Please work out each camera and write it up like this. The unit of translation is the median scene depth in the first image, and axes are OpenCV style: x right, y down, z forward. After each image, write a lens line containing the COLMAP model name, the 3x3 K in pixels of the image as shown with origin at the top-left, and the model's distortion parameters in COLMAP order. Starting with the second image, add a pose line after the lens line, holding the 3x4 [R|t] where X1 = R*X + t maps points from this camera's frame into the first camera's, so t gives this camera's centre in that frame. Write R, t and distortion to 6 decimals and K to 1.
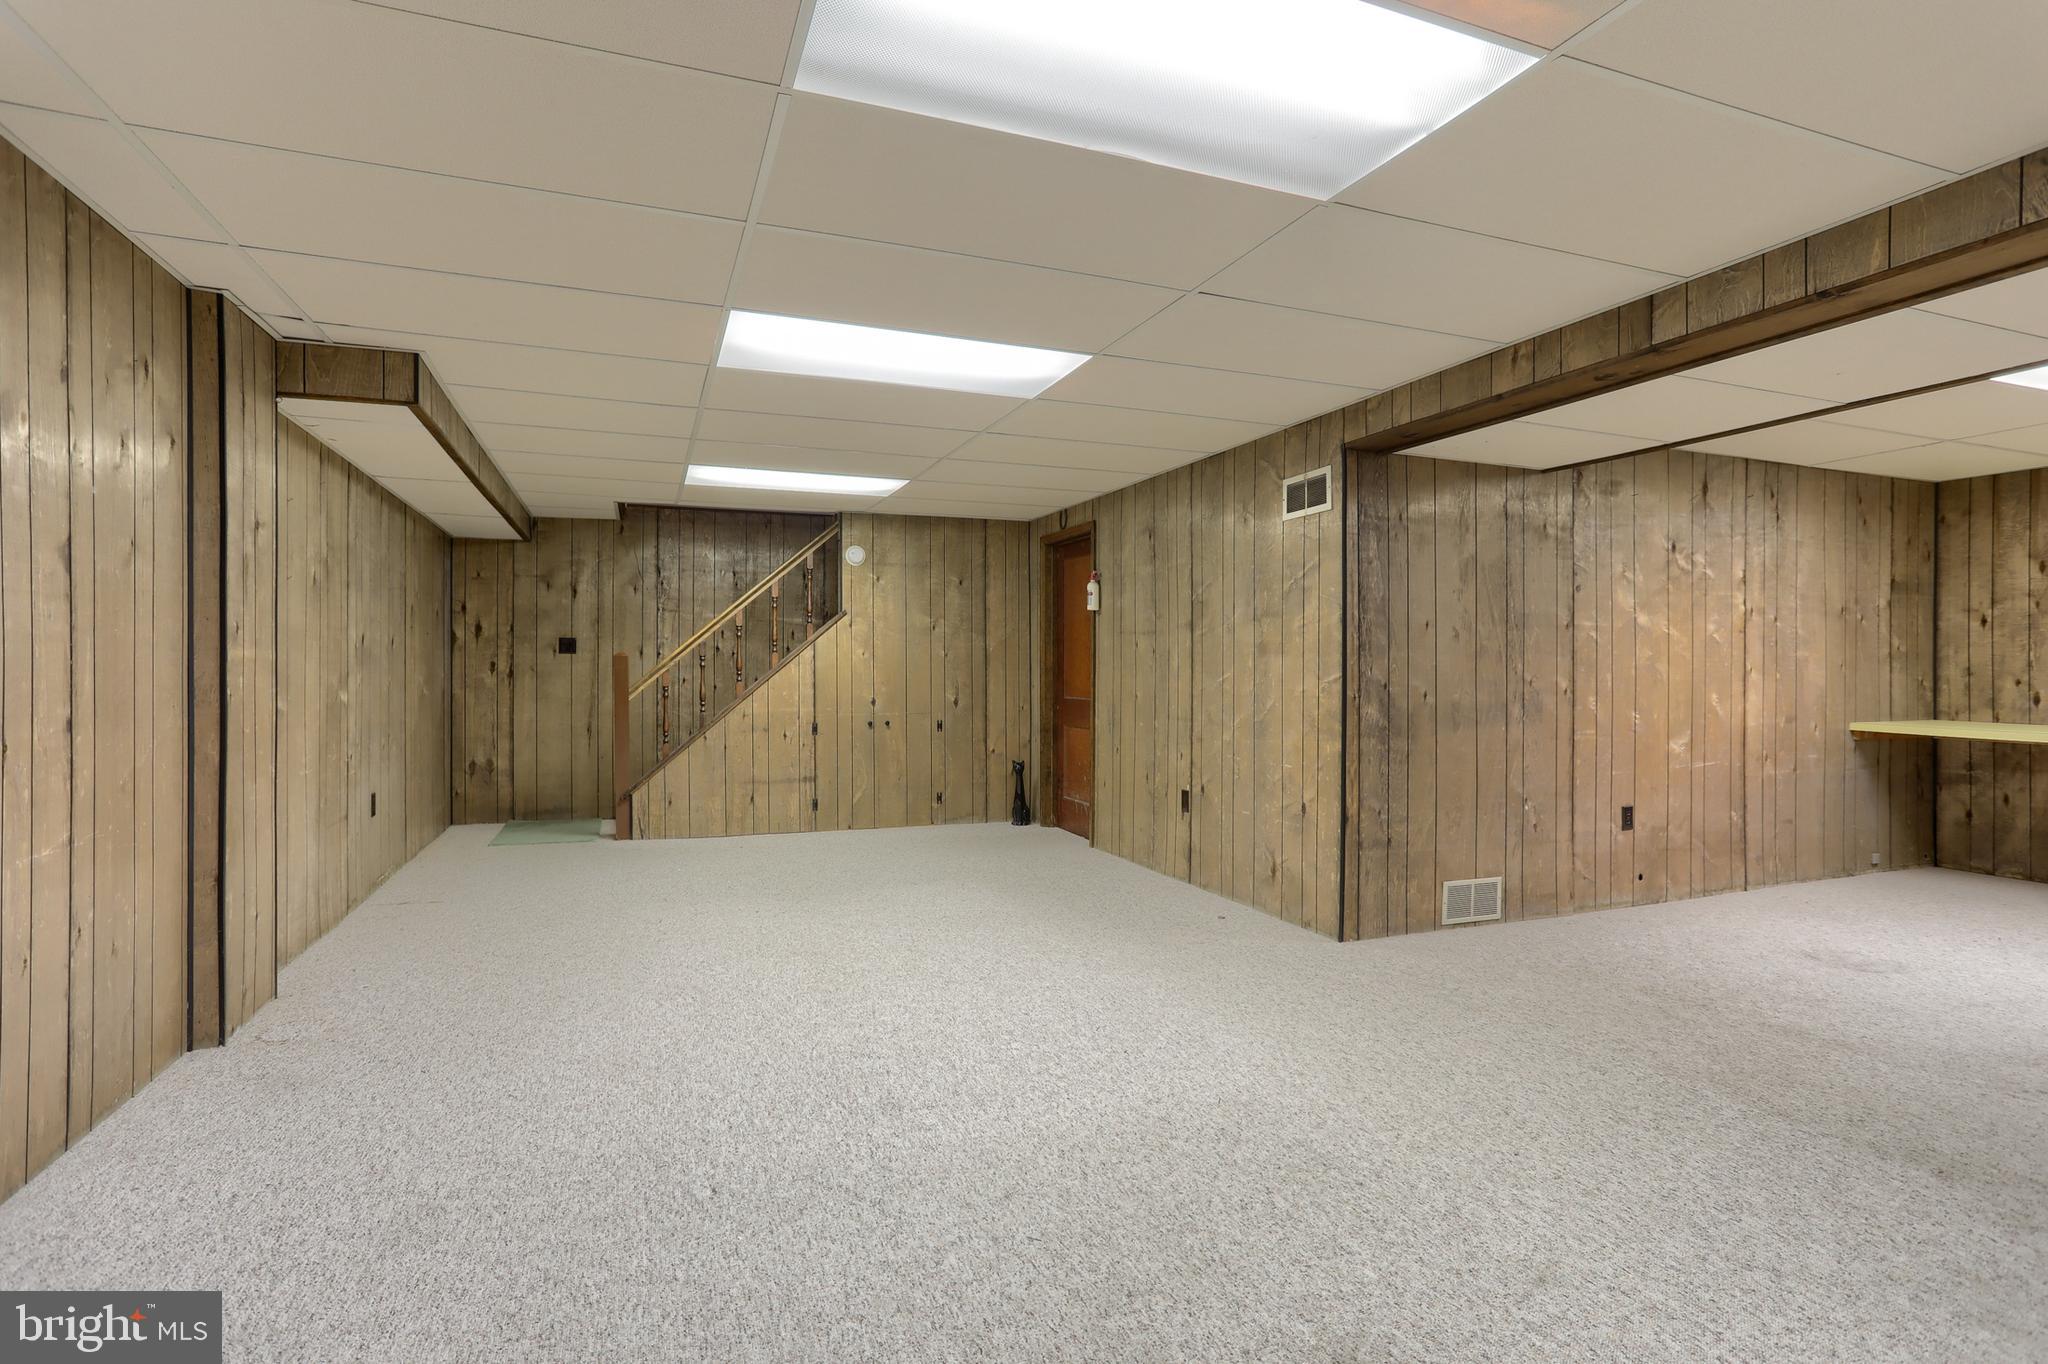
lens RADIAL K [[1021.3, 0, 1031.0], [0, 1021.3, 675.6], [0, 0, 1]] dist [-0.017261, 0.000232]
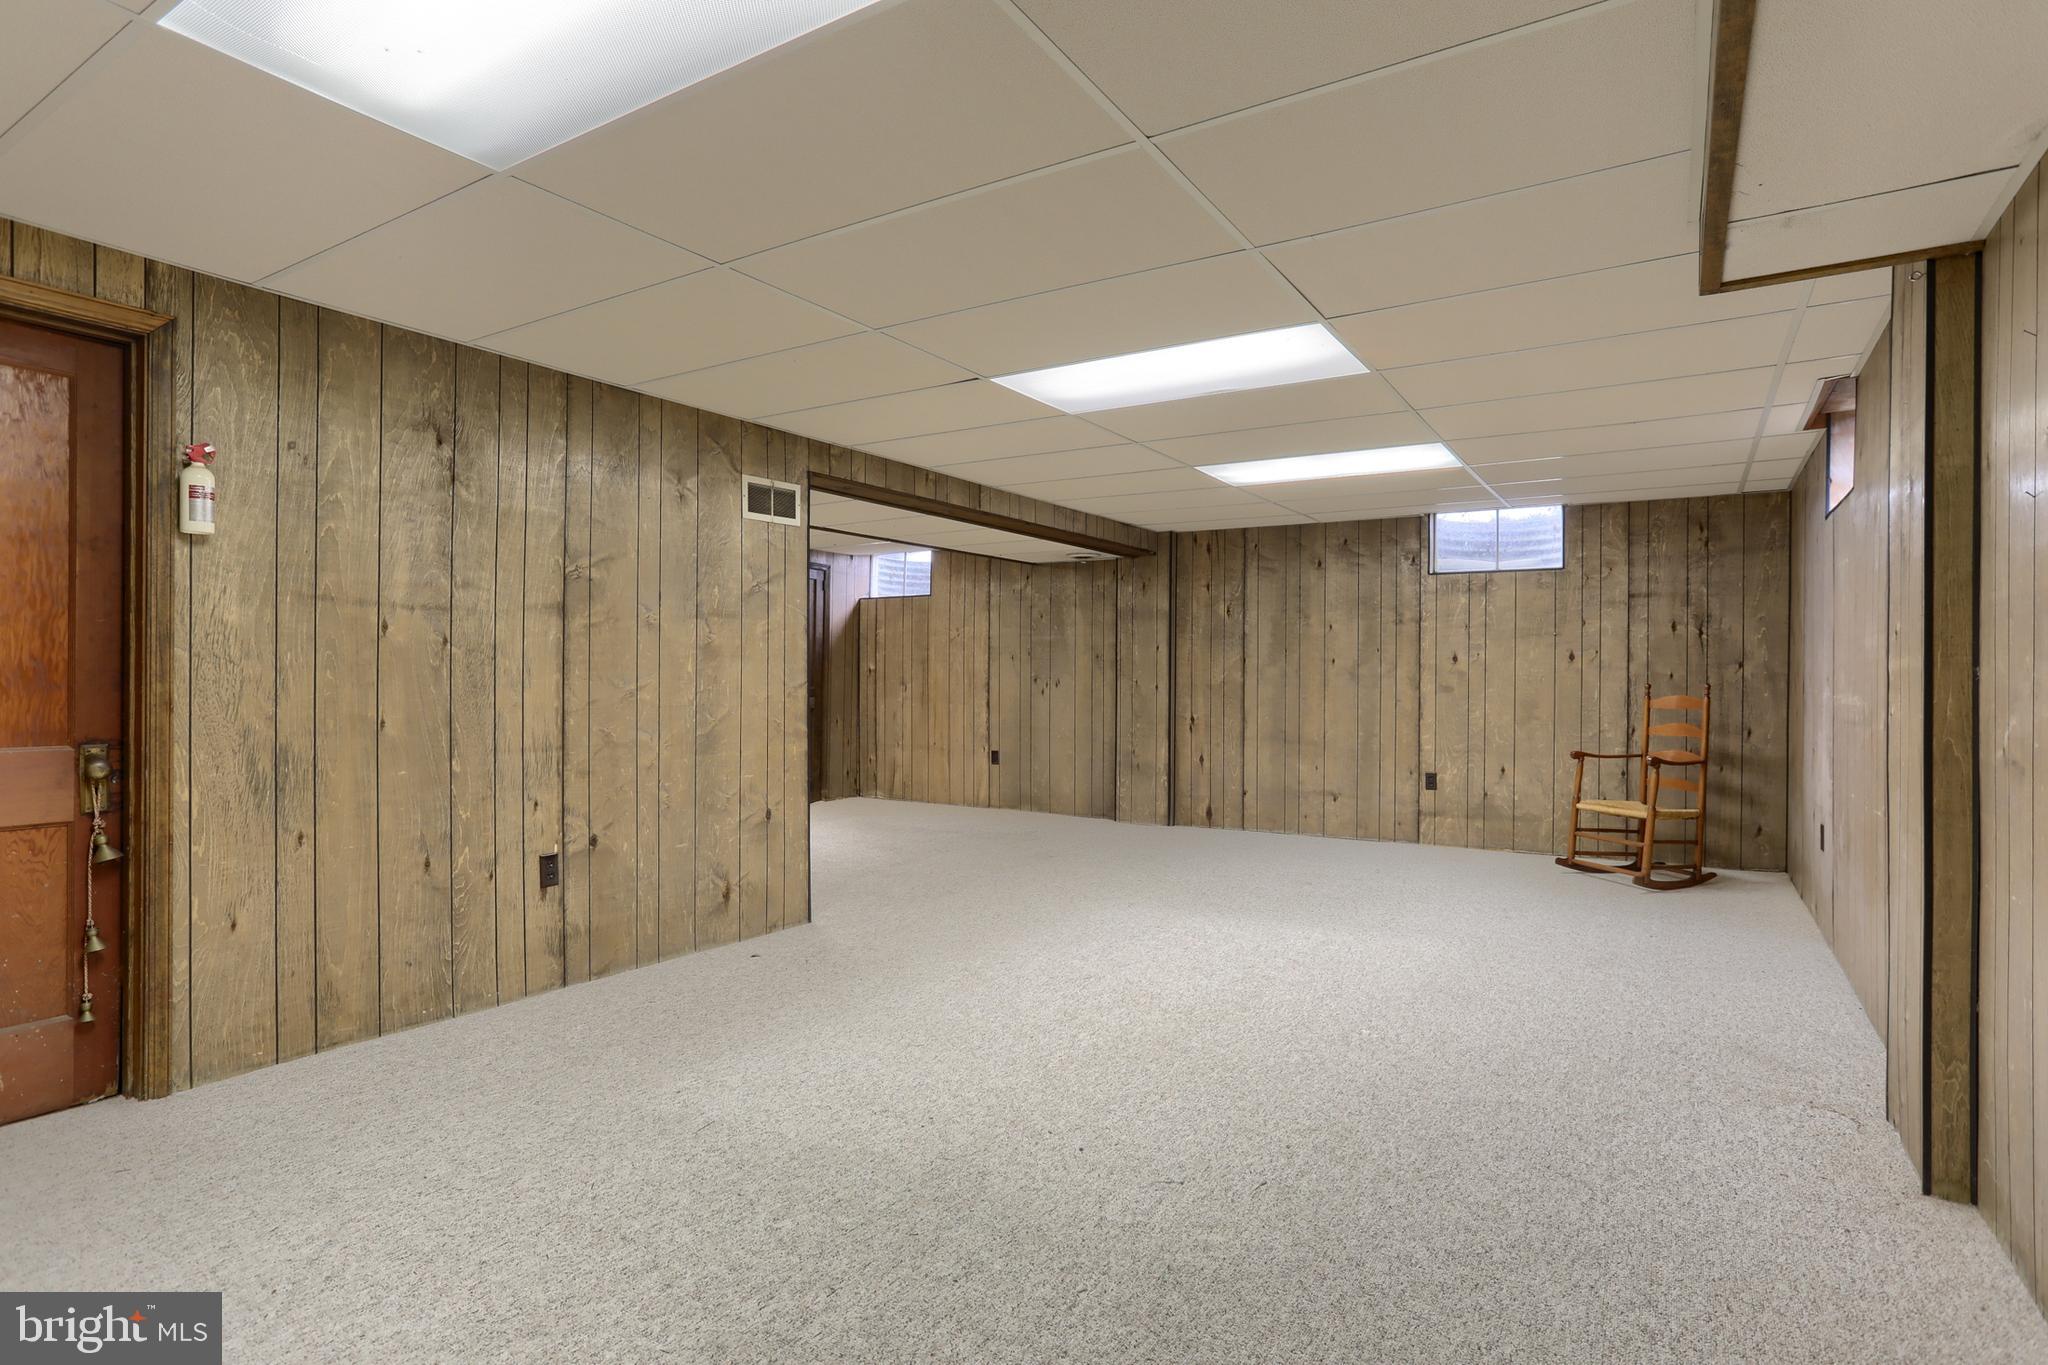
lens RADIAL K [[1063.3, 0, 1027.3], [0, 1063.3, 675.3], [0, 0, 1]] dist [-0.065594, 0.036159]
pose [[-0.592286, -0.002694, 0.805723, -0.642130], [-0.000913, 0.999996, 0.002673, -0.007912], [-0.805727, 0.000848, -0.592286, 1.259463]]
